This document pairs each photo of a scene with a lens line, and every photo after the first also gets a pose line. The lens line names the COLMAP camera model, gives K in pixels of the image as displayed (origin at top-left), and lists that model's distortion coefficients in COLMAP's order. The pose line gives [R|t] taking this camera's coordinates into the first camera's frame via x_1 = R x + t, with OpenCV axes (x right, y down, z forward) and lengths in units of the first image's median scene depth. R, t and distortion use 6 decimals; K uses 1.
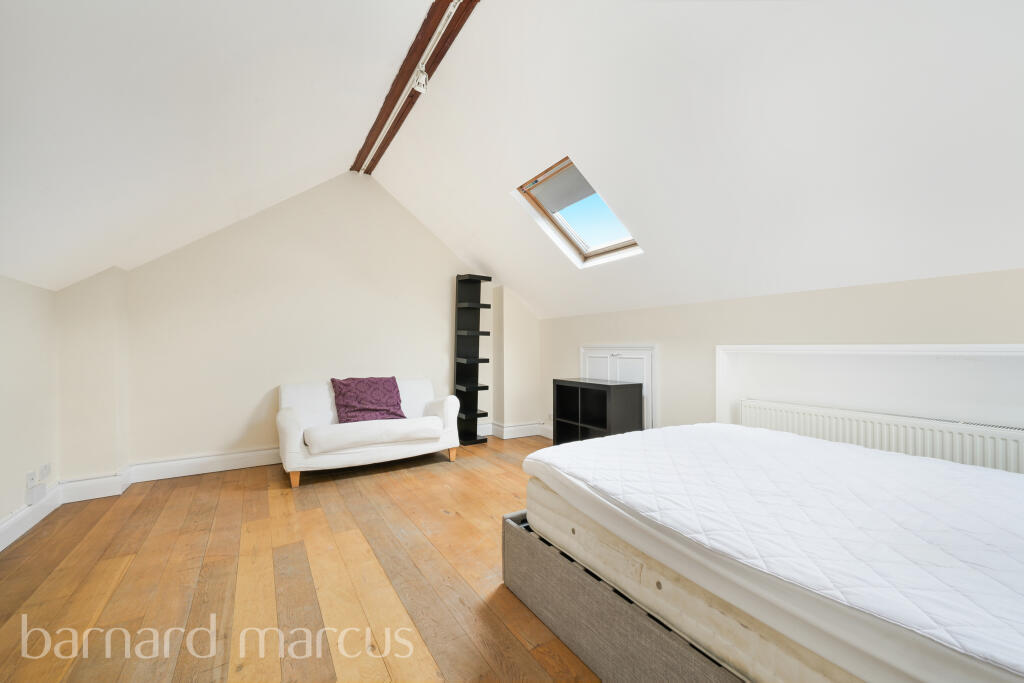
lens RADIAL K [[313.7, 0, 512.8], [0, 313.7, 350.0], [0, 0, 1]] dist [-0.001248, -0.000022]
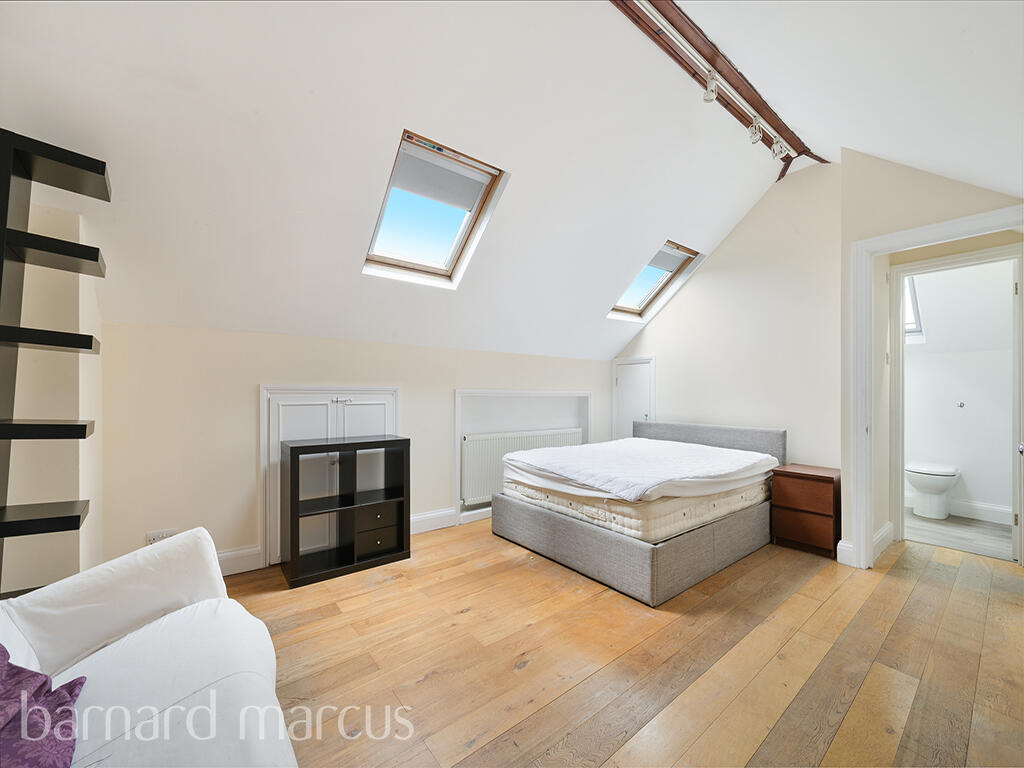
lens RADIAL K [[414.9, 0, 514.9], [0, 414.9, 390.1], [0, 0, 1]] dist [0.001376, 0.000005]
pose [[-0.010727, 0.010627, 0.999886, -1.370294], [-0.008103, 0.999910, -0.010715, -0.002703], [-0.999910, -0.008217, -0.010640, 1.385560]]
